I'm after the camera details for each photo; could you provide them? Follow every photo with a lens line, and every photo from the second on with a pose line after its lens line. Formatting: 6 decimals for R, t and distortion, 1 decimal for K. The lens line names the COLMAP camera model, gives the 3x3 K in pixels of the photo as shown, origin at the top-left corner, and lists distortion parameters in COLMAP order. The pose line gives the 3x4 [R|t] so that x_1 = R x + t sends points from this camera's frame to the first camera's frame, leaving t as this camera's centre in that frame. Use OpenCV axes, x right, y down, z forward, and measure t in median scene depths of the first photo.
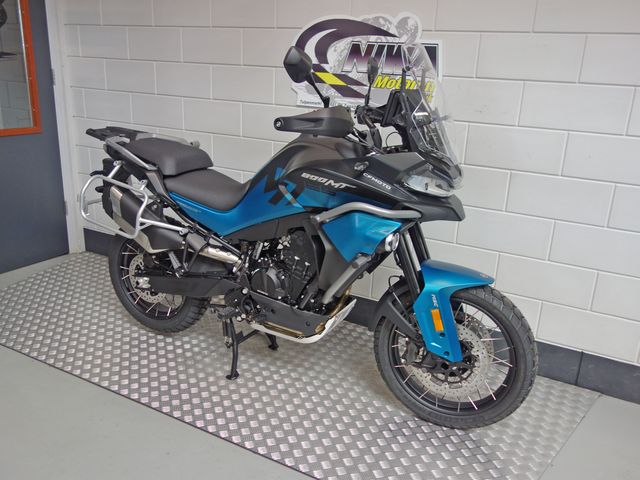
lens RADIAL K [[535.3, 0, 320.0], [0, 535.3, 240.0], [0, 0, 1]] dist [0.005274, 0.005556]
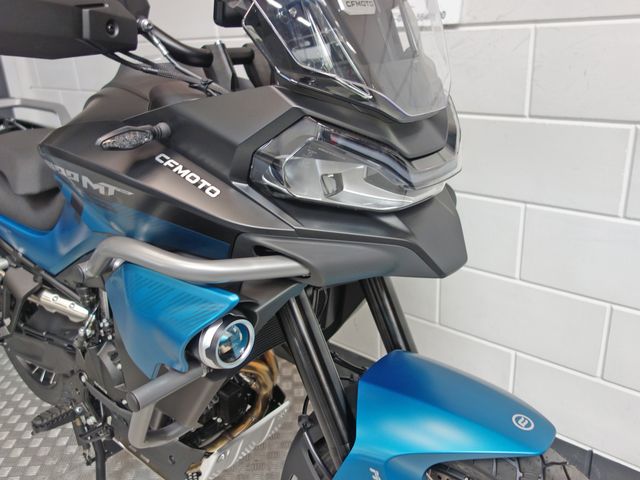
lens RADIAL K [[557.2, 0, 320.5], [0, 557.2, 223.2], [0, 0, 1]] dist [0.004497, 0.006173]
pose [[0.965755, -0.011370, -0.259207, 0.208577], [0.017392, 0.999629, 0.020948, -0.059435], [0.258873, -0.024738, 0.965594, 0.460673]]
